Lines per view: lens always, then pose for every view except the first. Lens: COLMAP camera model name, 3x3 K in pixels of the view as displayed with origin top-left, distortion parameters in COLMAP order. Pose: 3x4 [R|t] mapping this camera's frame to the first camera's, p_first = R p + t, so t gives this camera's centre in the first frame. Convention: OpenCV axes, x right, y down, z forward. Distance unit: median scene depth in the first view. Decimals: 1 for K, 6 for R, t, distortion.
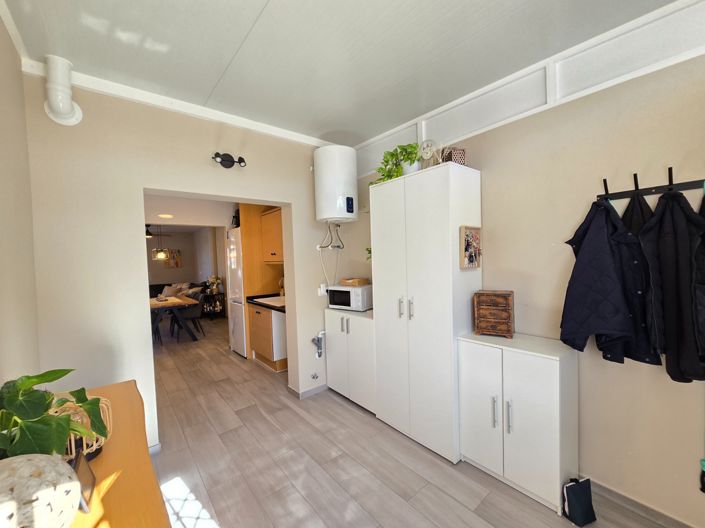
lens RADIAL K [[287.5, 0, 351.8], [0, 287.5, 267.7], [0, 0, 1]] dist [-0.001568, 0.000076]
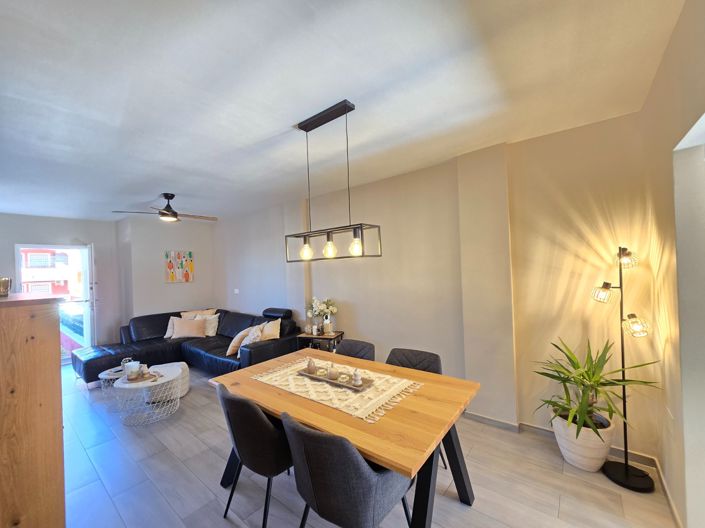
lens RADIAL K [[287.5, 0, 351.8], [0, 287.5, 267.7], [0, 0, 1]] dist [-0.001568, 0.000076]
pose [[0.978109, -0.000554, 0.208094, -0.541387], [0.009592, 0.999053, -0.042428, -0.003873], [-0.207874, 0.043495, 0.977188, 0.499940]]
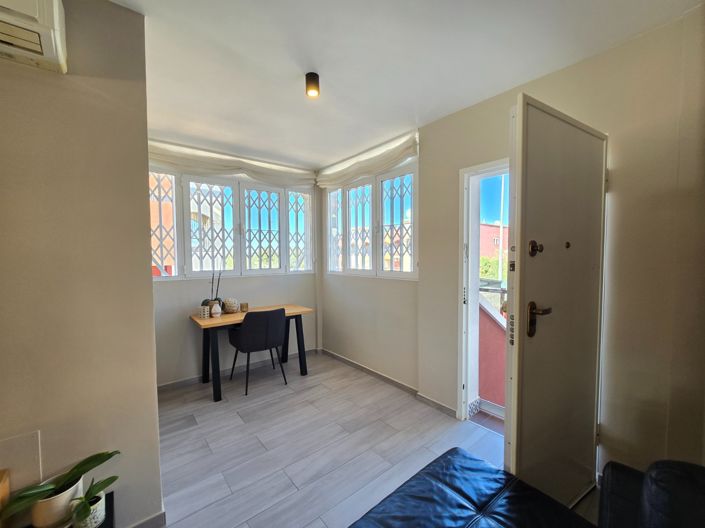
lens RADIAL K [[287.5, 0, 351.8], [0, 287.5, 267.7], [0, 0, 1]] dist [-0.001568, 0.000076]
pose [[0.004330, 0.081117, -0.996695, -0.787090], [-0.037219, 0.996027, 0.080901, -0.000560], [0.999298, 0.036746, 0.007332, 1.113927]]
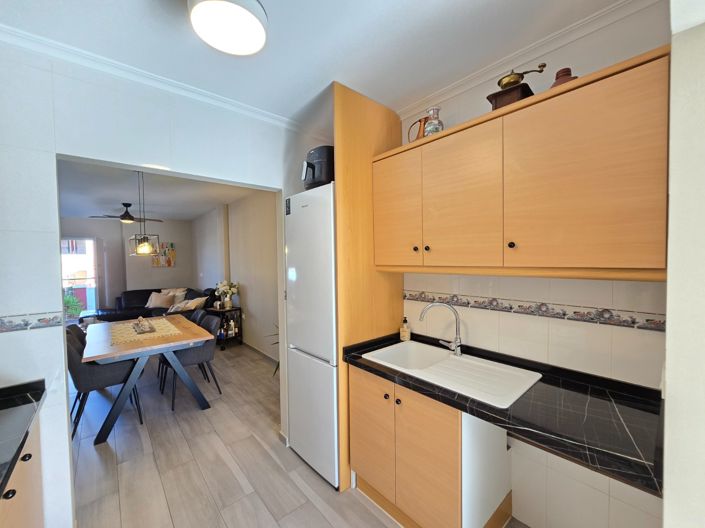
lens RADIAL K [[287.5, 0, 351.8], [0, 287.5, 267.7], [0, 0, 1]] dist [-0.001568, 0.000076]
pose [[0.999416, 0.020223, 0.027532, -0.211422], [-0.020187, 0.999795, -0.001581, -0.009318], [-0.027558, 0.001024, 0.999620, 0.330803]]
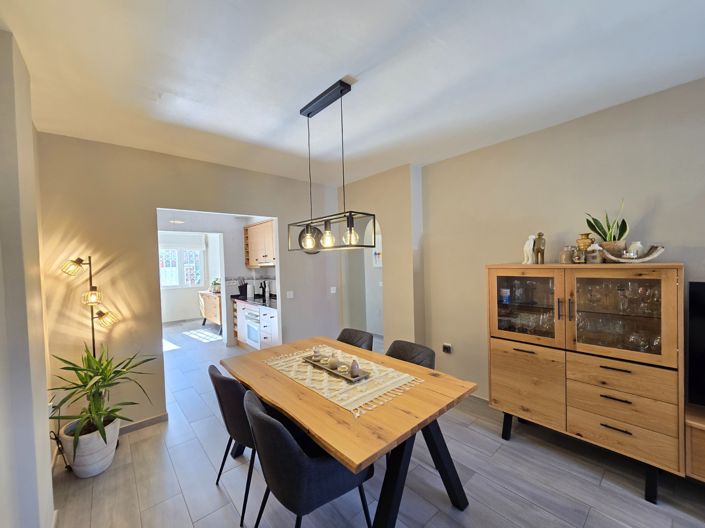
lens RADIAL K [[287.5, 0, 351.8], [0, 287.5, 267.7], [0, 0, 1]] dist [-0.001568, 0.000076]
pose [[-0.997318, 0.069700, -0.022355, -0.519577], [0.068192, 0.995726, 0.062283, -0.022901], [0.026601, 0.060592, -0.997808, 1.021007]]
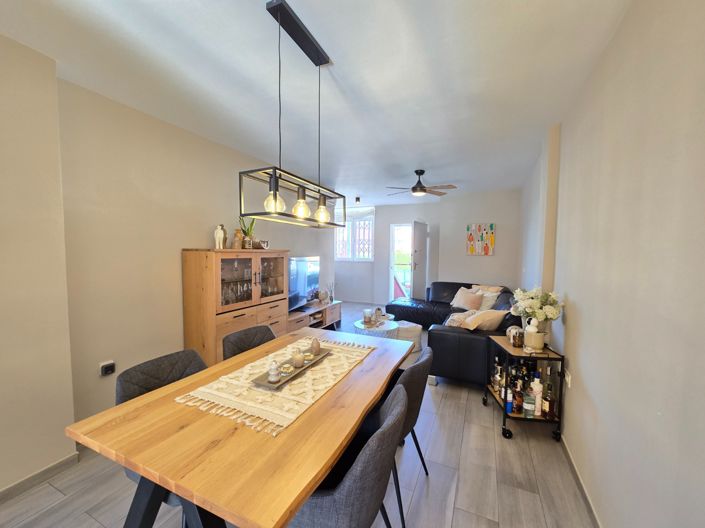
lens RADIAL K [[287.5, 0, 351.8], [0, 287.5, 267.7], [0, 0, 1]] dist [-0.001568, 0.000076]
pose [[0.434173, 0.092533, -0.896064, -0.298320], [-0.055566, 0.995567, 0.075884, -0.007676], [0.899114, 0.016843, 0.437390, 0.702936]]
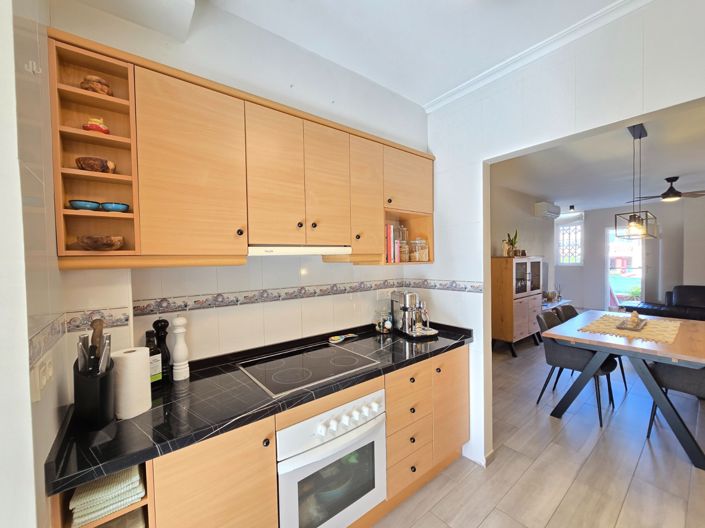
lens RADIAL K [[287.5, 0, 351.8], [0, 287.5, 267.7], [0, 0, 1]] dist [-0.001568, 0.000076]
pose [[-0.017217, 0.062365, -0.997905, -0.147346], [-0.013418, 0.997949, 0.062599, -0.003056], [0.999762, 0.014468, -0.016345, 0.418914]]
